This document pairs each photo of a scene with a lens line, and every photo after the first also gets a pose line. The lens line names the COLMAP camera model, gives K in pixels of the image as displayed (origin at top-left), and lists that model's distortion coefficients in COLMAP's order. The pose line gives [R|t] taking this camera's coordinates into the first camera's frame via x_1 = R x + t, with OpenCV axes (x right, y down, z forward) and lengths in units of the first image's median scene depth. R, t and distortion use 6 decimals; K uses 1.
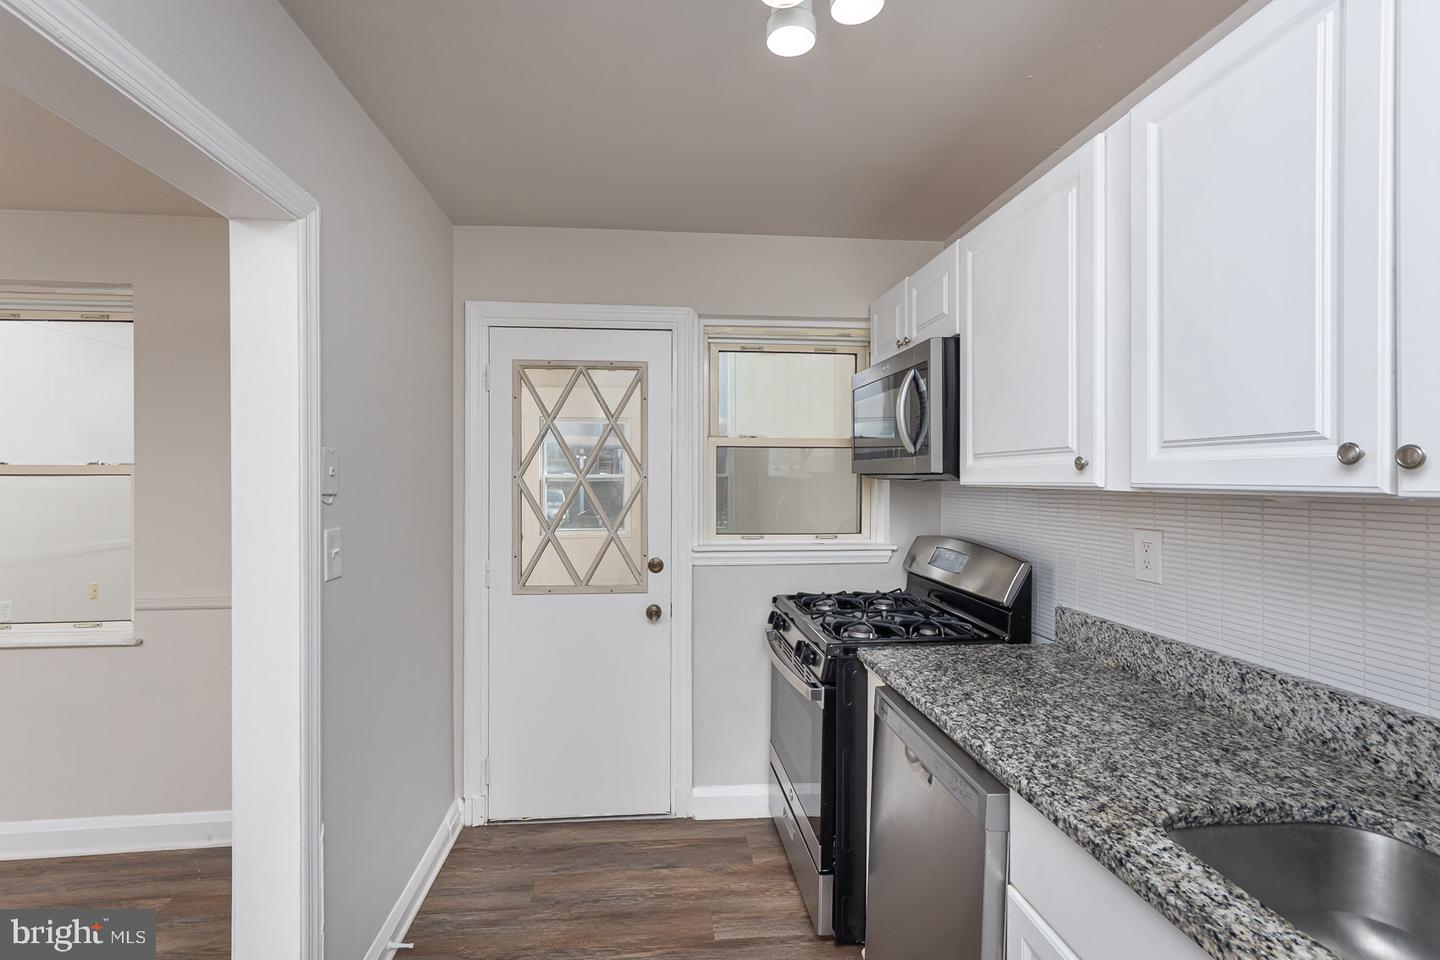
lens RADIAL K [[626.5, 0, 747.8], [0, 626.5, 478.0], [0, 0, 1]] dist [-0.002090, 0.000010]
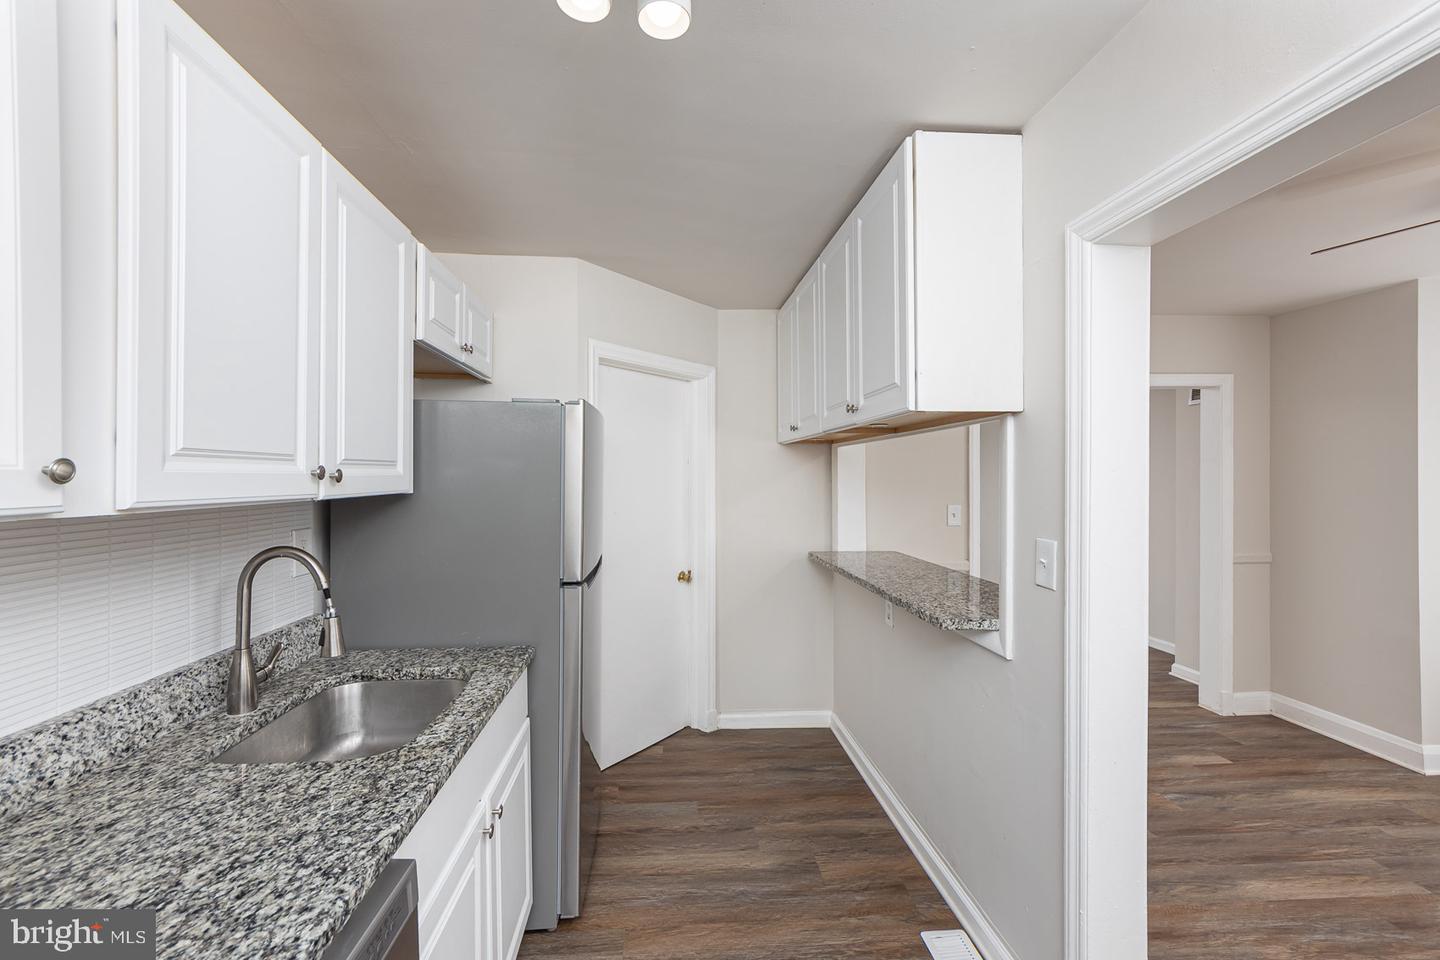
lens RADIAL K [[594.8, 0, 725.9], [0, 594.8, 479.7], [0, 0, 1]] dist [-0.000191, 0.000710]
pose [[-0.998988, -0.000830, 0.044975, -0.084638], [-0.000908, 0.999998, -0.001706, -0.018441], [-0.044974, -0.001745, -0.998987, 1.882366]]
